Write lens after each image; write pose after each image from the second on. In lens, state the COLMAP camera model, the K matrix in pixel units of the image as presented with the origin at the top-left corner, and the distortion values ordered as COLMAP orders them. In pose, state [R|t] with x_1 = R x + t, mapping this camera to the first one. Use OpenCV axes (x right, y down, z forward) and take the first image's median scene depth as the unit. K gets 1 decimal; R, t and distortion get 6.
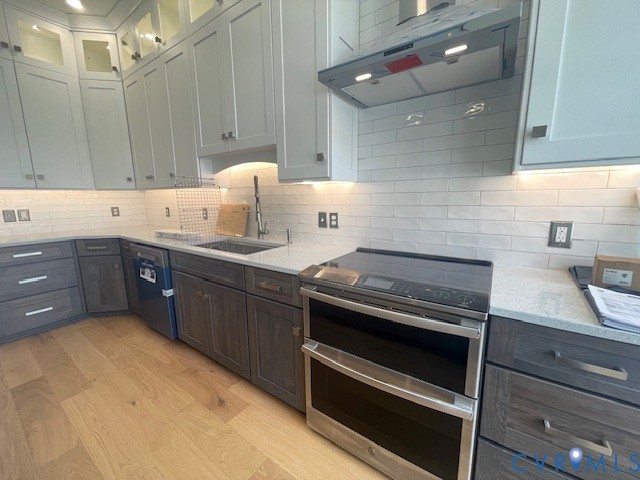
lens RADIAL K [[257.0, 0, 320.1], [0, 257.0, 241.2], [0, 0, 1]] dist [-0.007140, -0.000503]
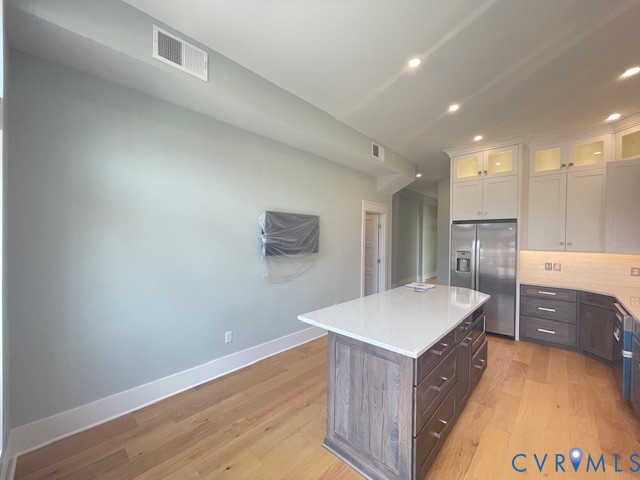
lens RADIAL K [[257.0, 0, 316.7], [0, 257.0, 239.2], [0, 0, 1]] dist [-0.007140, -0.000503]
pose [[-0.157141, 0.017972, -0.987413, 0.768611], [-0.179593, 0.982643, 0.046466, -0.111541], [0.971109, 0.184635, -0.151186, -0.259891]]
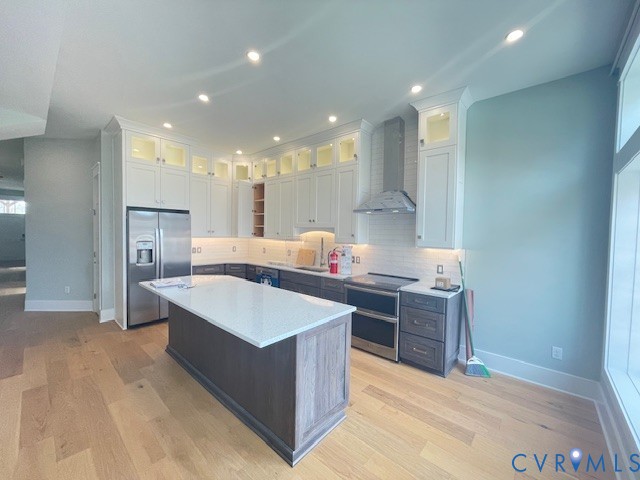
lens RADIAL K [[257.0, 0, 316.6], [0, 257.0, 241.4], [0, 0, 1]] dist [-0.007140, -0.000503]
pose [[0.991547, 0.034737, -0.125010, -0.029446], [-0.051268, 0.989982, -0.131557, 0.065642], [0.119188, 0.136854, 0.983395, -1.182980]]
